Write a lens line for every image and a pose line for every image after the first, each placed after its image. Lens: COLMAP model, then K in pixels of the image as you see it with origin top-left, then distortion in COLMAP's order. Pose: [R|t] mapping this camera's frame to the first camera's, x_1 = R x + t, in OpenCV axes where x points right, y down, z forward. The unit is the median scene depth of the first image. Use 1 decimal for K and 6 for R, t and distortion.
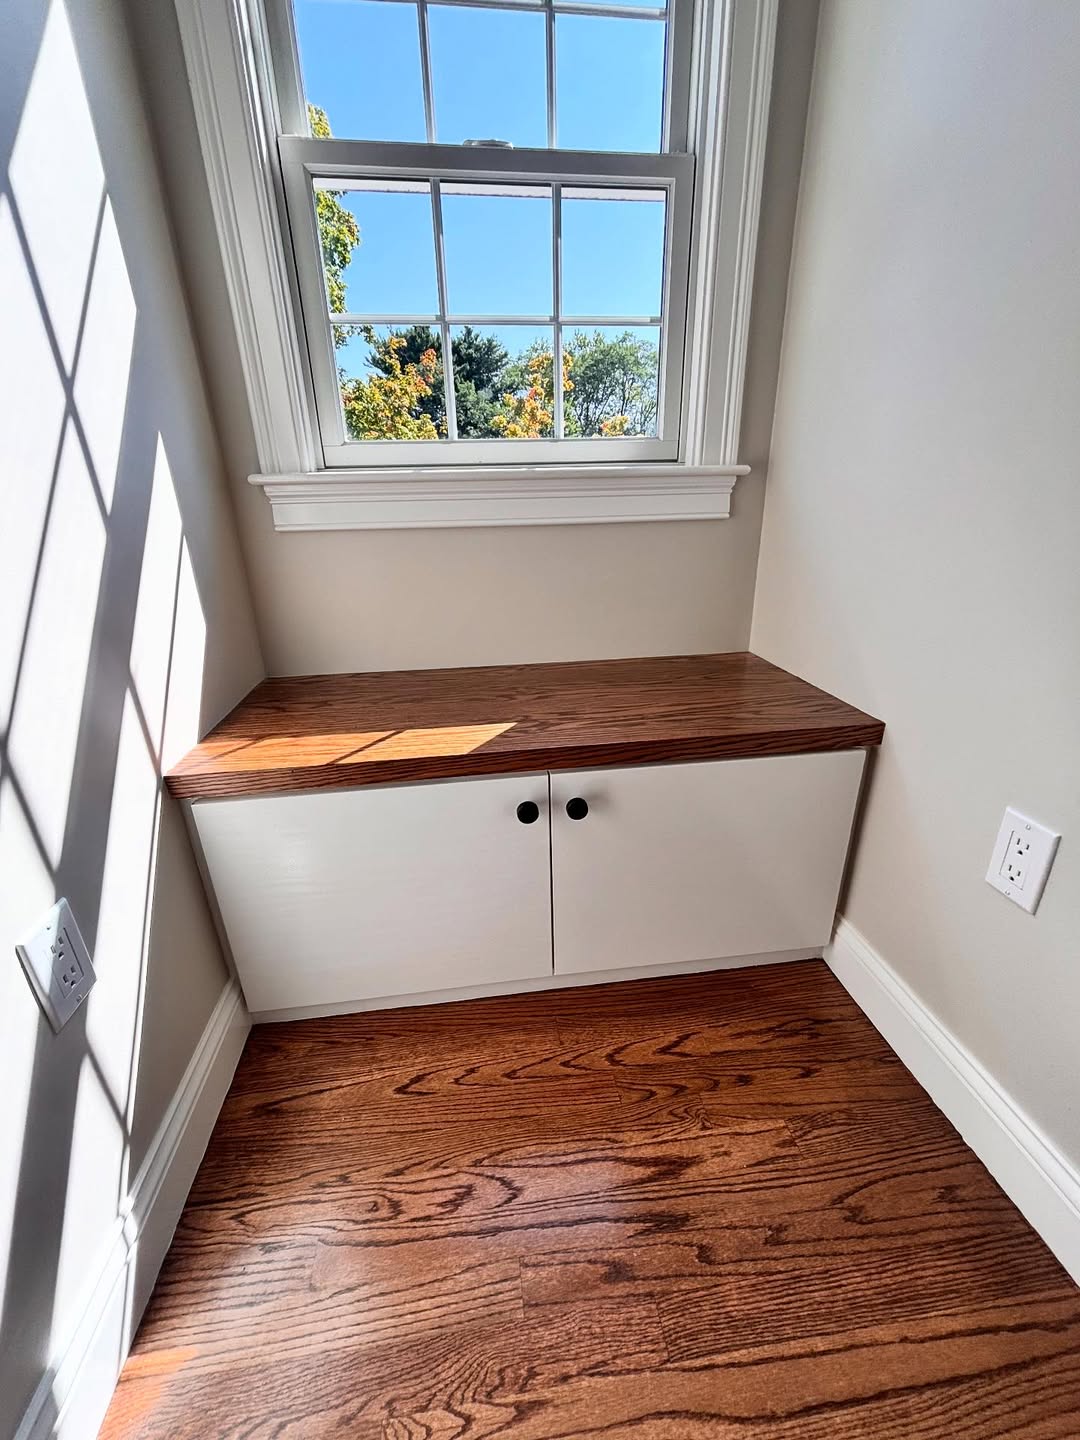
lens RADIAL K [[573.4, 0, 540.0], [0, 573.4, 720.0], [0, 0, 1]] dist [0.003729, -0.001957]
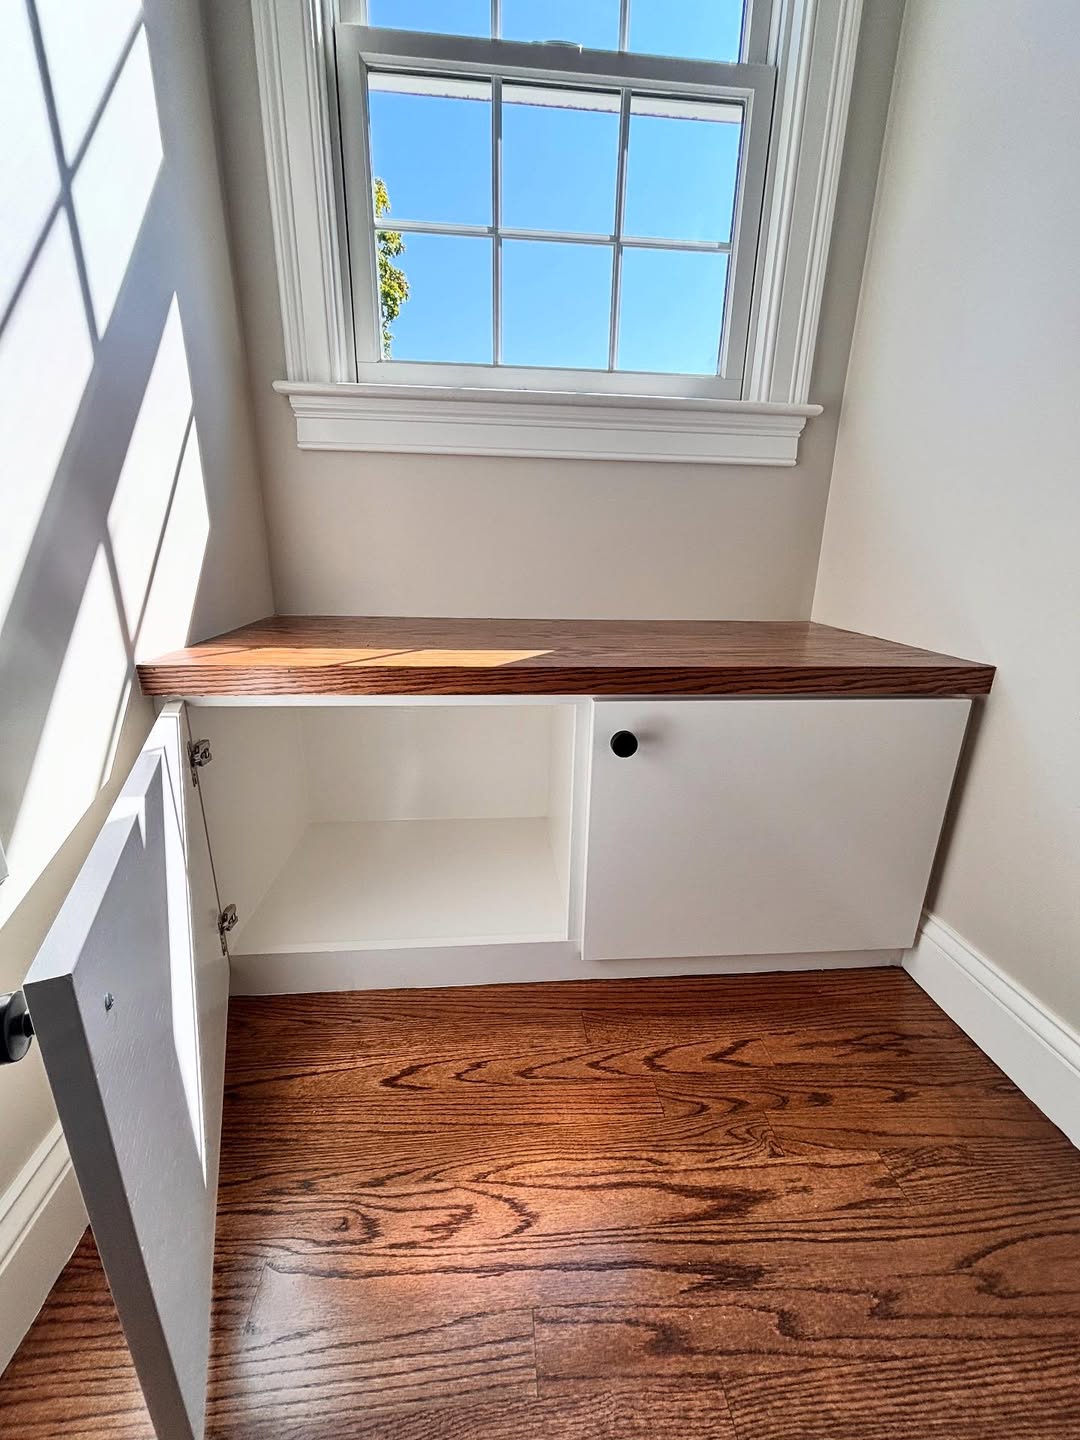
lens RADIAL K [[573.4, 0, 540.0], [0, 573.4, 720.0], [0, 0, 1]] dist [0.003729, -0.001957]
pose [[0.998223, 0.053414, -0.026408, -0.038690], [-0.055236, 0.995735, -0.073894, 0.197247], [0.022348, 0.075222, 0.996916, 0.173348]]
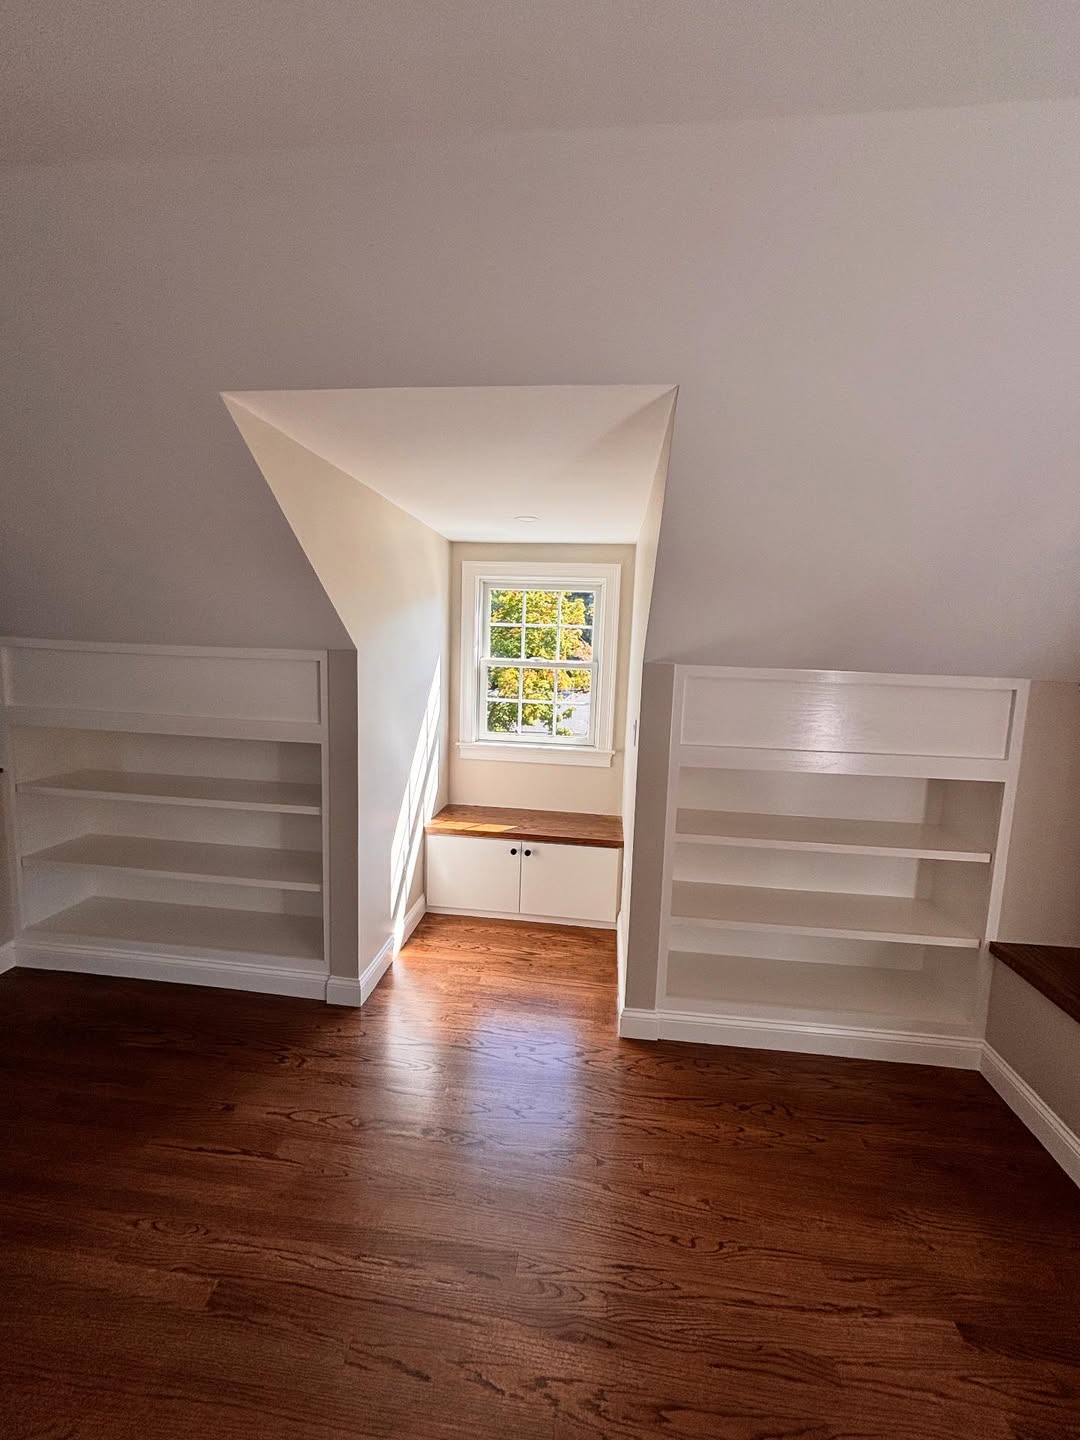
lens RADIAL K [[571.8, 0, 546.6], [0, 571.8, 714.2], [0, 0, 1]] dist [0.001230, -0.000431]
pose [[0.968066, 0.085235, -0.235763, 0.957772], [-0.143713, 0.959243, -0.243308, 0.182513], [0.205415, 0.269420, 0.940860, -2.552814]]
